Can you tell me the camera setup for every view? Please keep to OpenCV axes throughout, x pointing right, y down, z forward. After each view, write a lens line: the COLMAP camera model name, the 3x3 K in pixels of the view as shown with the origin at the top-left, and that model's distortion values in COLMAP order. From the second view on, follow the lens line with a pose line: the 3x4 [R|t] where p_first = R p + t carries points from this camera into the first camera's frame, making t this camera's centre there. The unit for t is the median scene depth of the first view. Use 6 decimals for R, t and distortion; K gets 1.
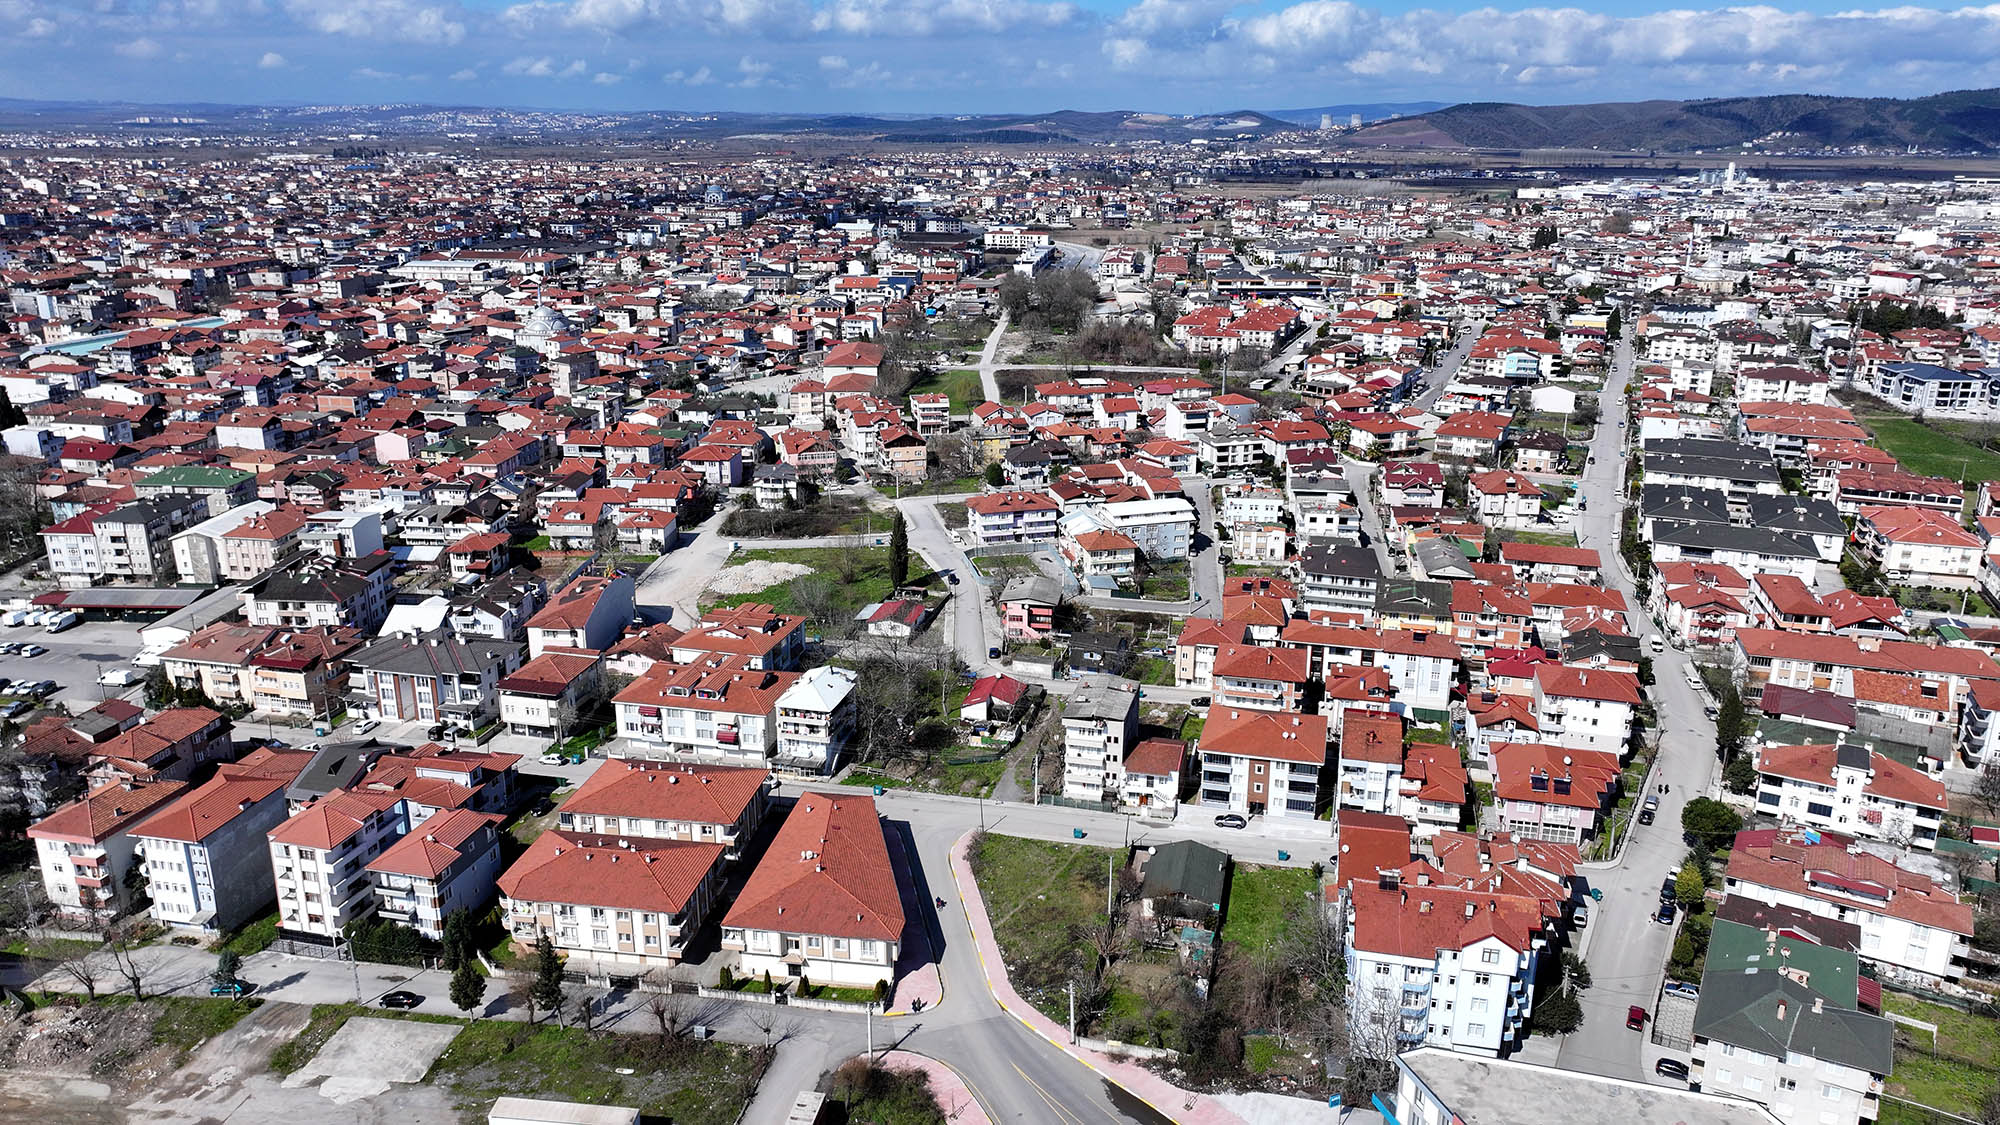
lens RADIAL K [[1400.7, 0, 1000.0], [0, 1400.7, 562.5], [0, 0, 1]] dist [-0.007614, 0.022712]
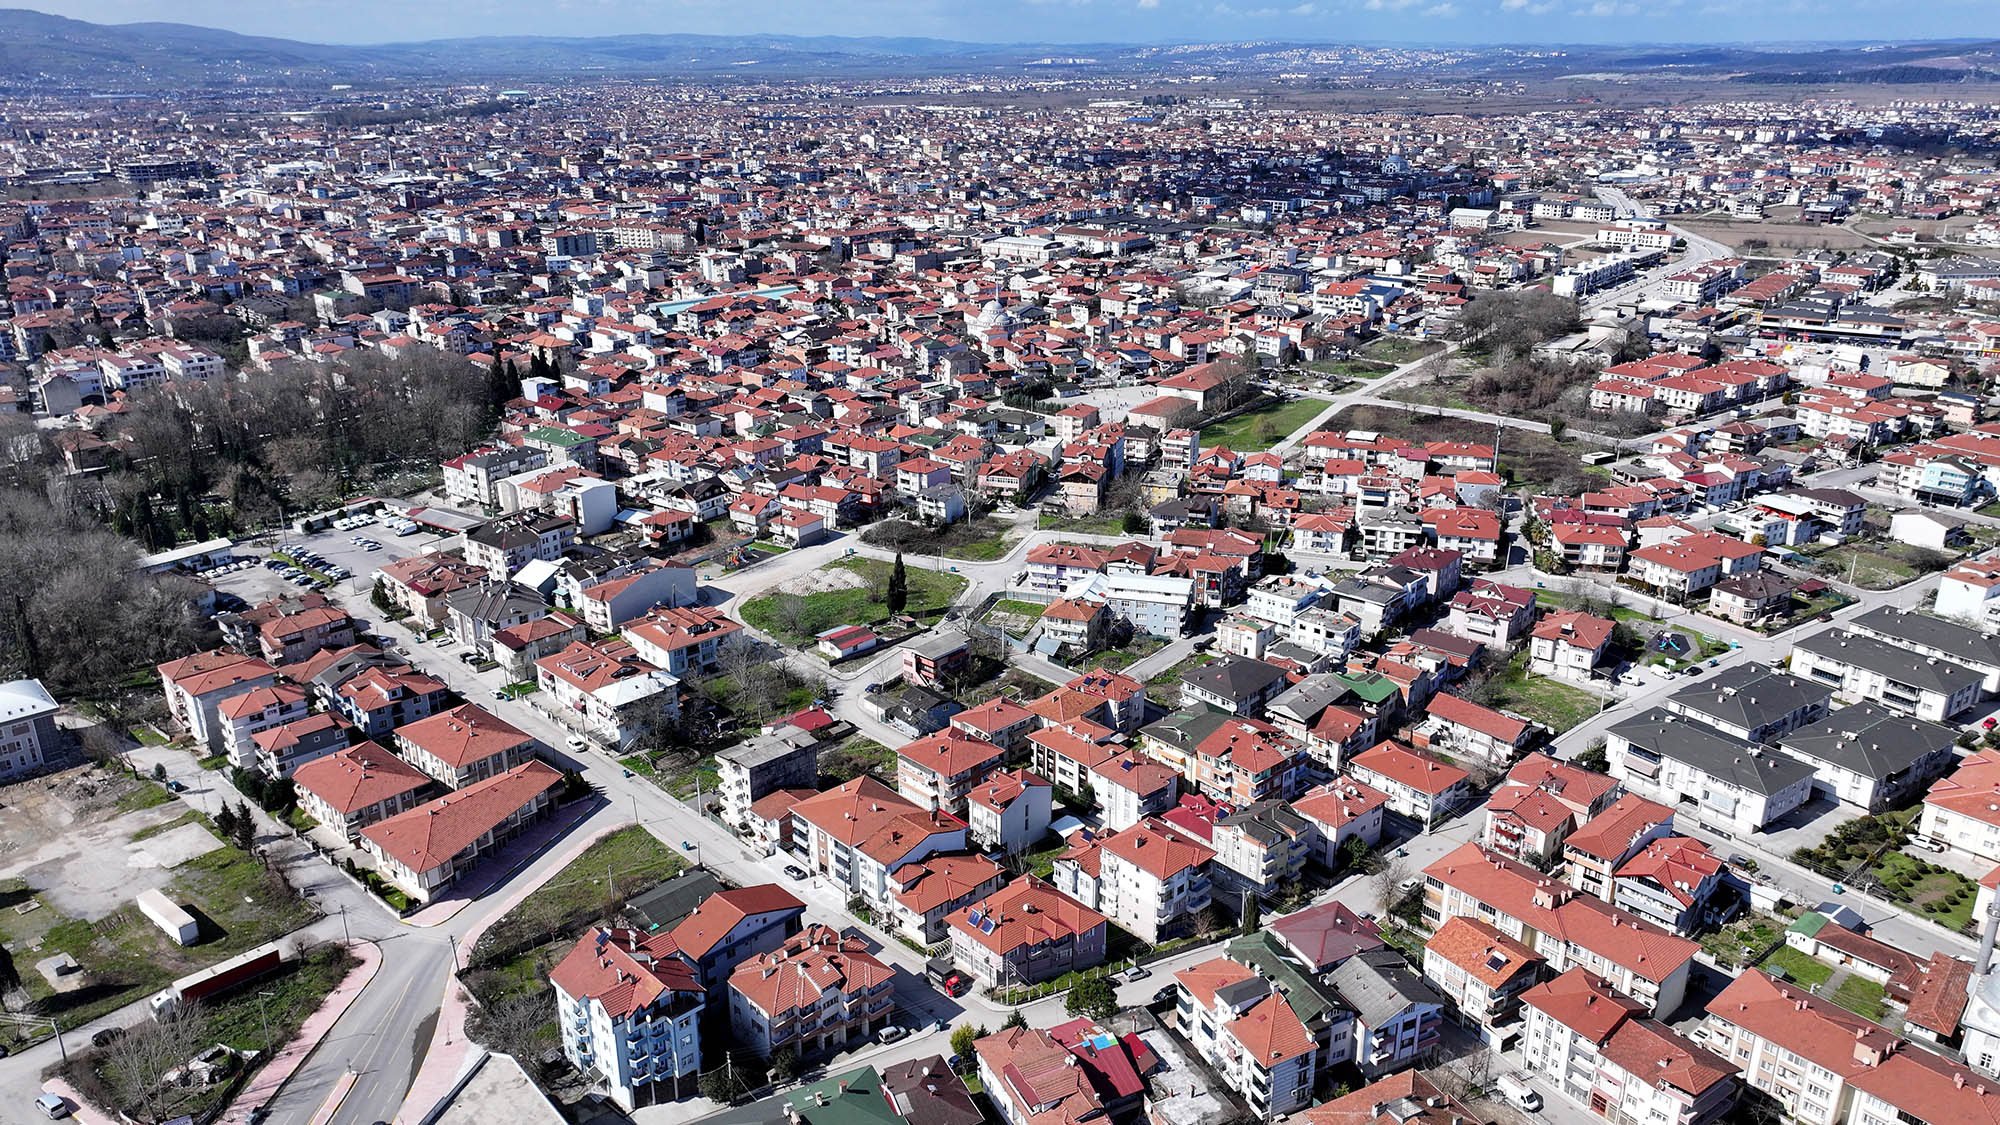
lens RADIAL K [[1400.7, 0, 1000.0], [0, 1400.7, 562.5], [0, 0, 1]] dist [-0.007614, 0.022712]
pose [[0.837331, 0.177528, -0.517070, 0.515382], [-0.153831, 0.984102, 0.088766, -0.122665], [0.524608, 0.005215, 0.851328, 0.040057]]
